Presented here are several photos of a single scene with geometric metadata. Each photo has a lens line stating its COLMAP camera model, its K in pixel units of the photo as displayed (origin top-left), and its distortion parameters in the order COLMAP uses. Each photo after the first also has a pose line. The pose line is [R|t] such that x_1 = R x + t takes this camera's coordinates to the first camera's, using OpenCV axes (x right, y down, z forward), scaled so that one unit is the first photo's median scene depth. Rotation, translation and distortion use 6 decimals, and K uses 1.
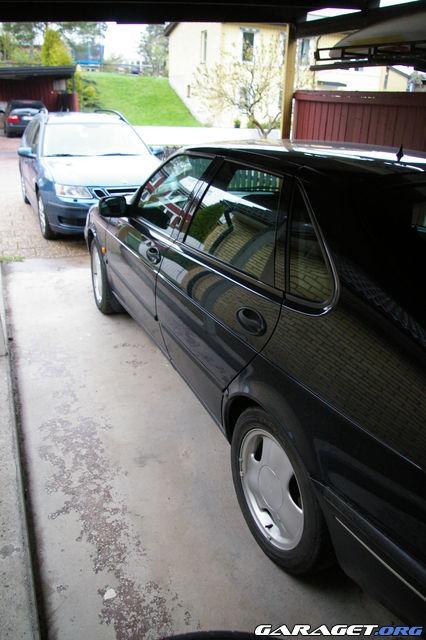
lens RADIAL K [[500.7, 0, 213.0], [0, 500.7, 320.0], [0, 0, 1]] dist [-0.088988, 0.000621]
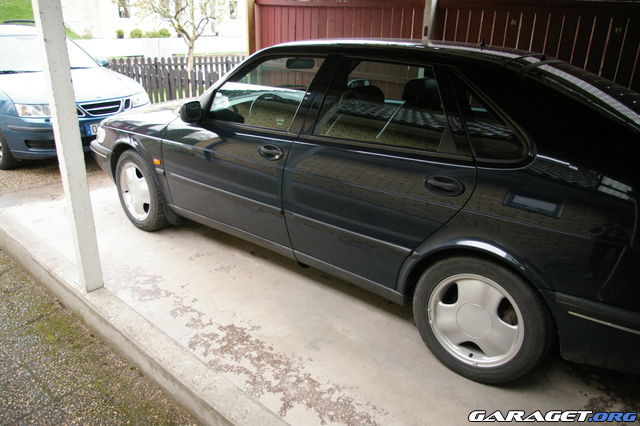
lens RADIAL K [[505.3, 0, 320.0], [0, 505.3, 213.0], [0, 0, 1]] dist [-0.077462, 0.000128]
pose [[0.897860, -0.165730, 0.407899, -0.383424], [0.177383, 0.984097, 0.009388, 0.001729], [-0.402968, 0.063925, 0.912979, 0.010428]]
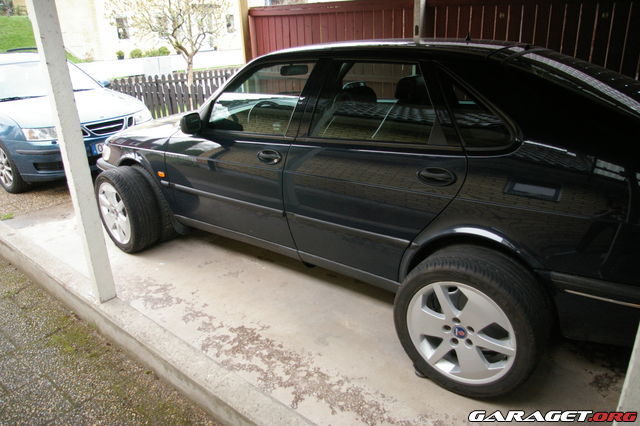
lens RADIAL K [[507.1, 0, 320.0], [0, 507.1, 213.0], [0, 0, 1]] dist [-0.084260, 0.000878]
pose [[0.893583, -0.217822, 0.392509, -0.382272], [0.240412, 0.970632, -0.008671, 0.017982], [-0.379093, 0.102112, 0.919707, -0.019177]]
